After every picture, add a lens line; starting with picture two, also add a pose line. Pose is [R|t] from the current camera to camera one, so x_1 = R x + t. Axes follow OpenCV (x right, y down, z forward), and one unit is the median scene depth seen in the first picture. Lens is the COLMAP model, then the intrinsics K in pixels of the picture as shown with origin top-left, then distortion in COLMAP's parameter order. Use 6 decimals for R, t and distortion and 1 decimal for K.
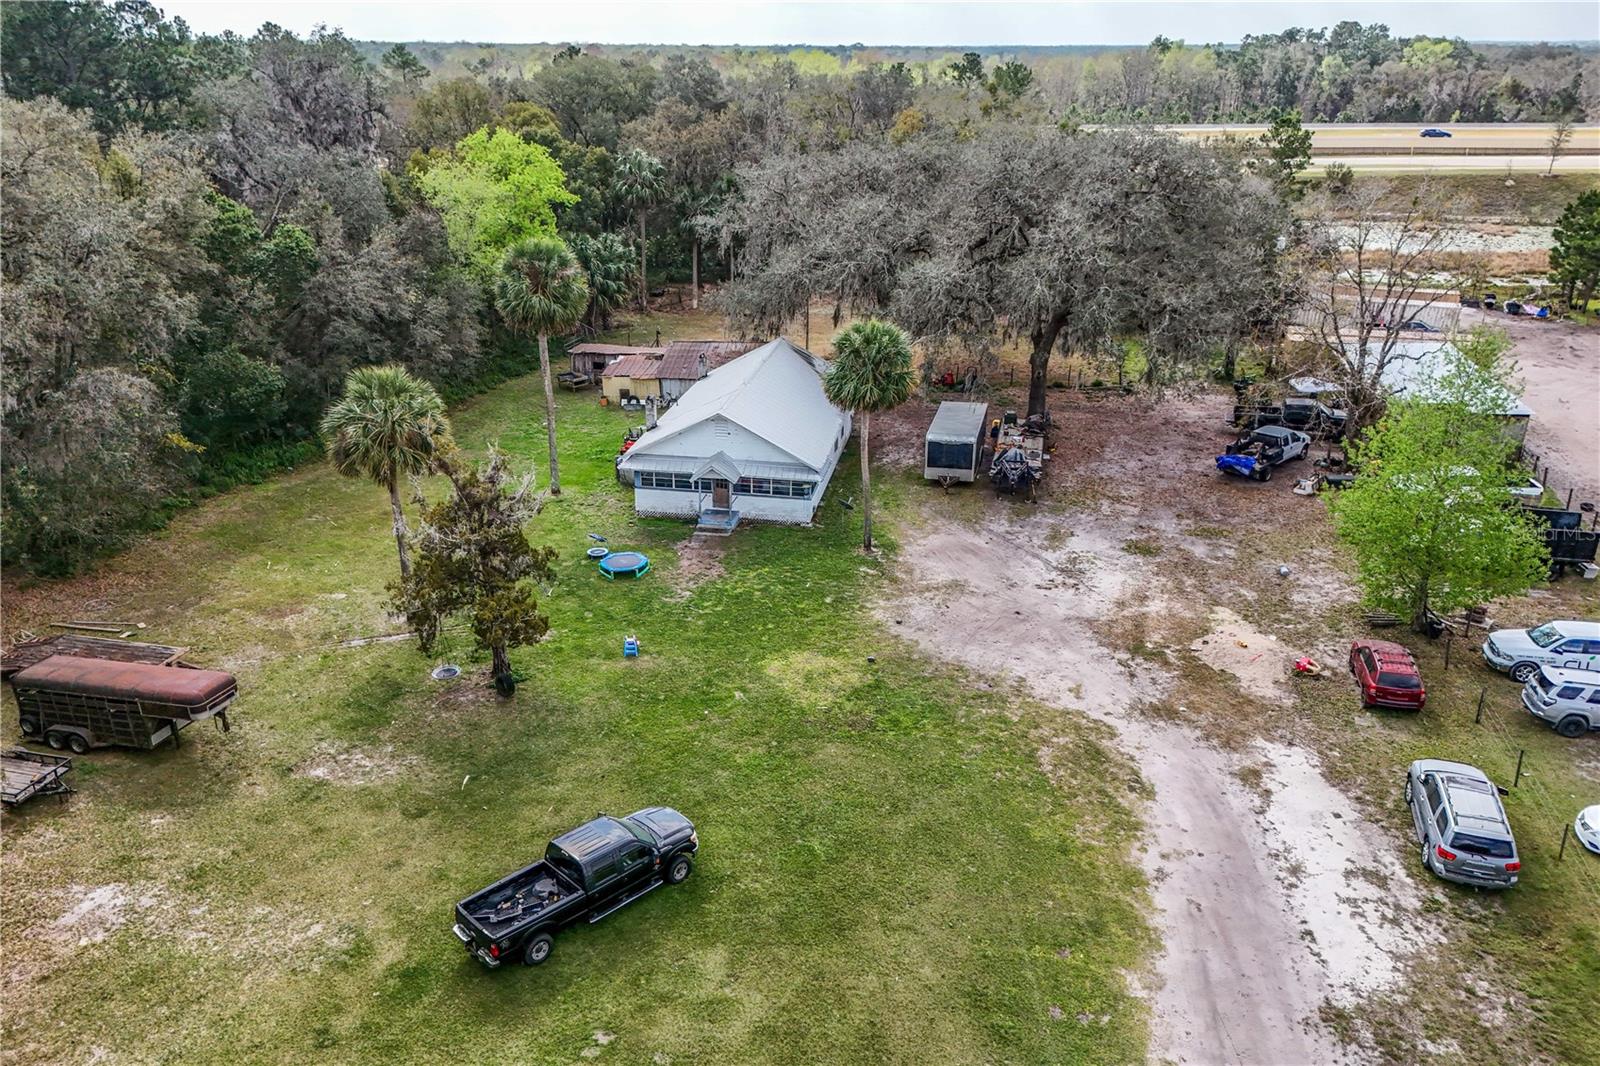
lens RADIAL K [[1182.1, 0, 799.5], [0, 1182.1, 570.8], [0, 0, 1]] dist [0.075940, -0.087945]
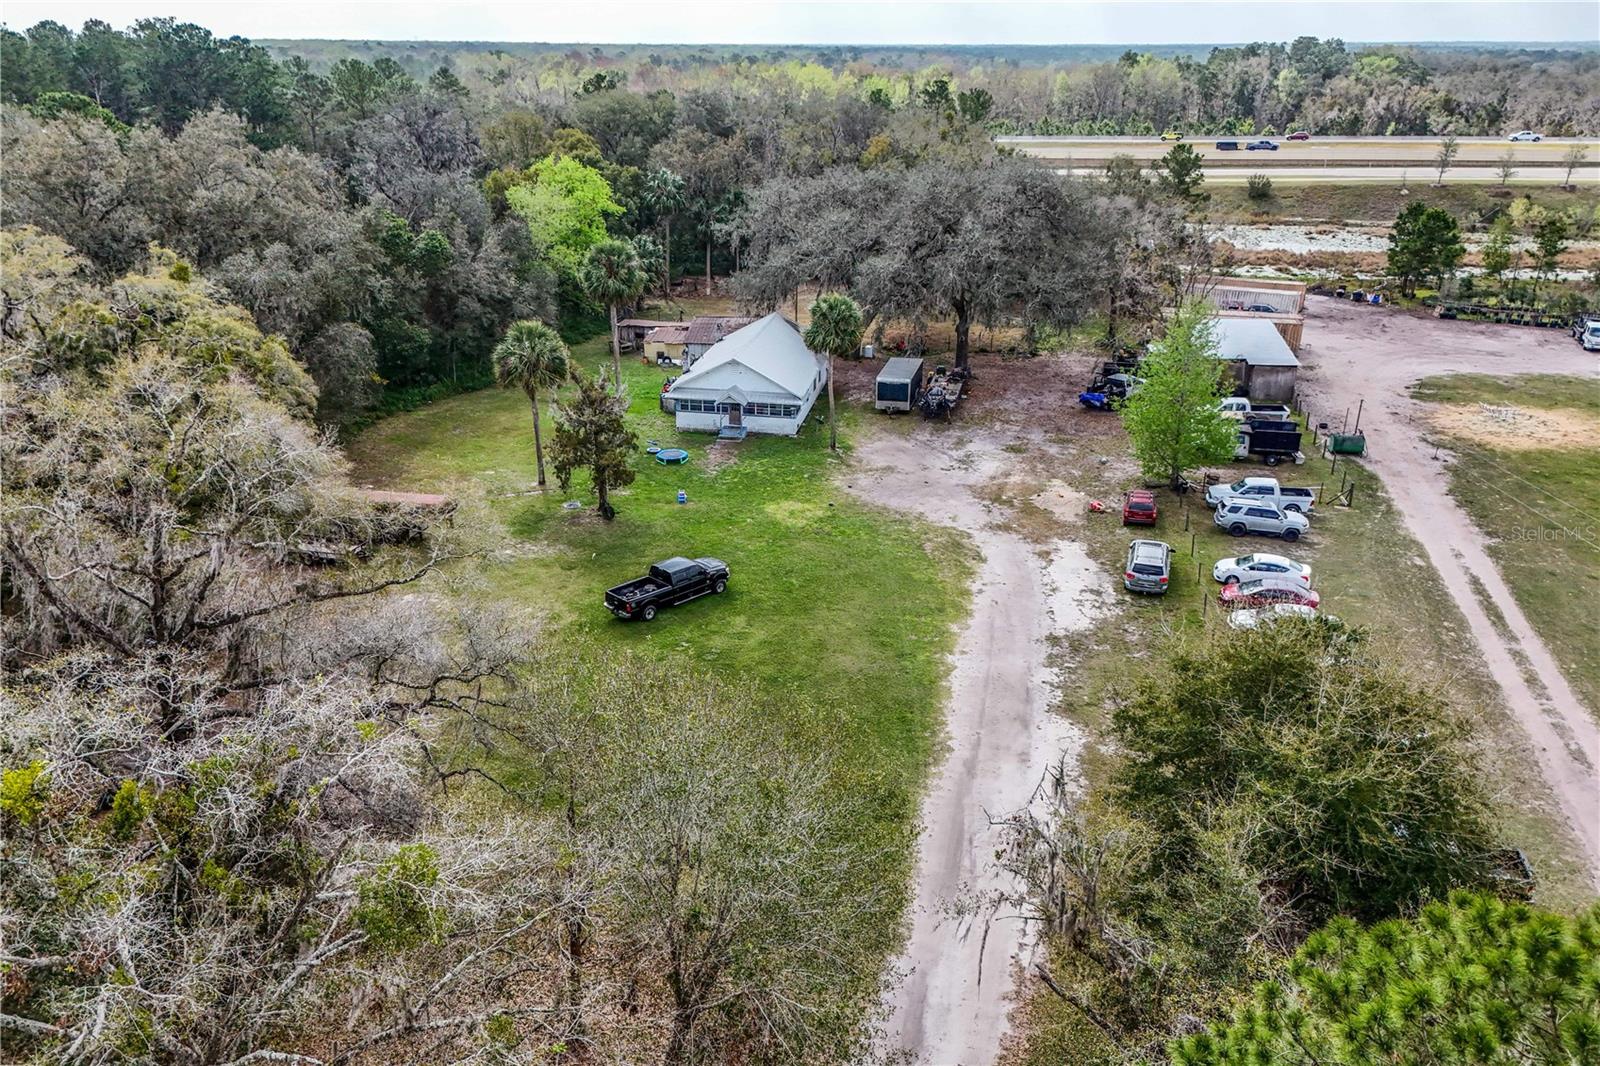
lens RADIAL K [[1177.6, 0, 797.4], [0, 1177.6, 575.2], [0, 0, 1]] dist [0.083711, -0.111565]
pose [[0.999997, 0.002189, 0.001243, 0.009731], [-0.002196, 0.999981, 0.005767, 0.120151], [-0.001231, -0.005770, 0.999983, -0.448551]]
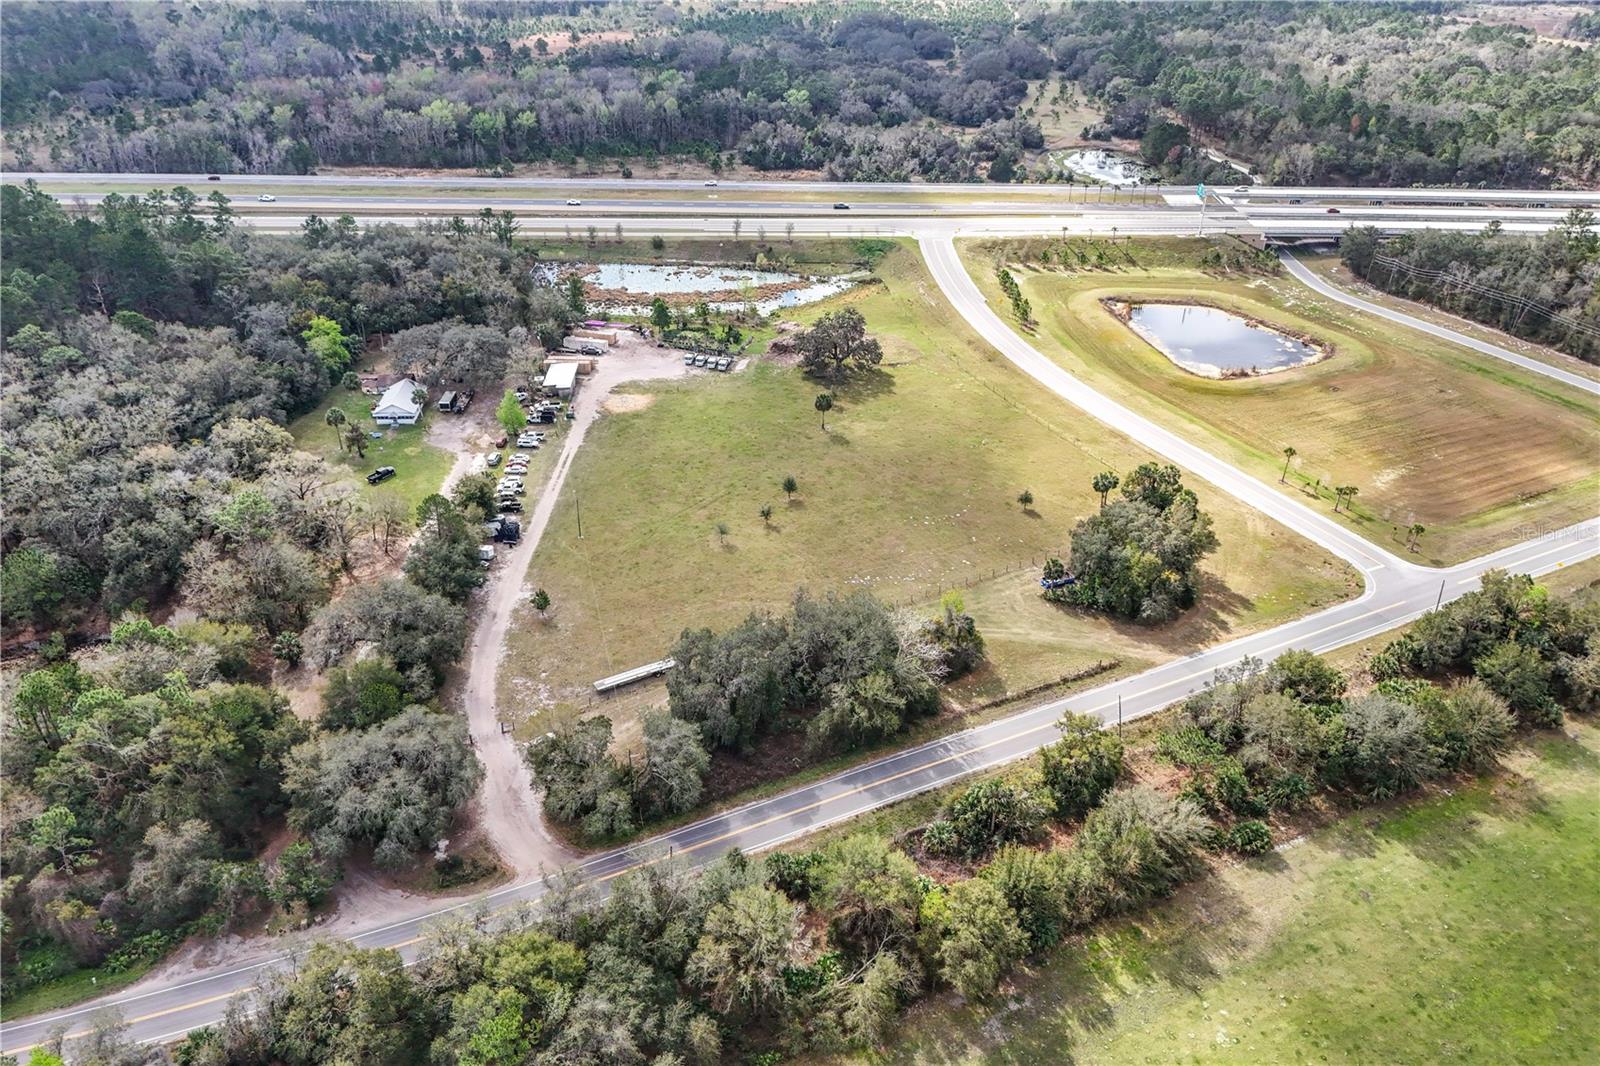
lens RADIAL K [[1153.5, 0, 800.0], [0, 1153.5, 533.0], [0, 0, 1]] dist [0.070217, -0.063372]
pose [[0.968634, -0.111293, 0.222174, 0.428138], [0.085053, 0.988581, 0.124393, -0.054062], [-0.233481, -0.101595, 0.967039, -4.033375]]
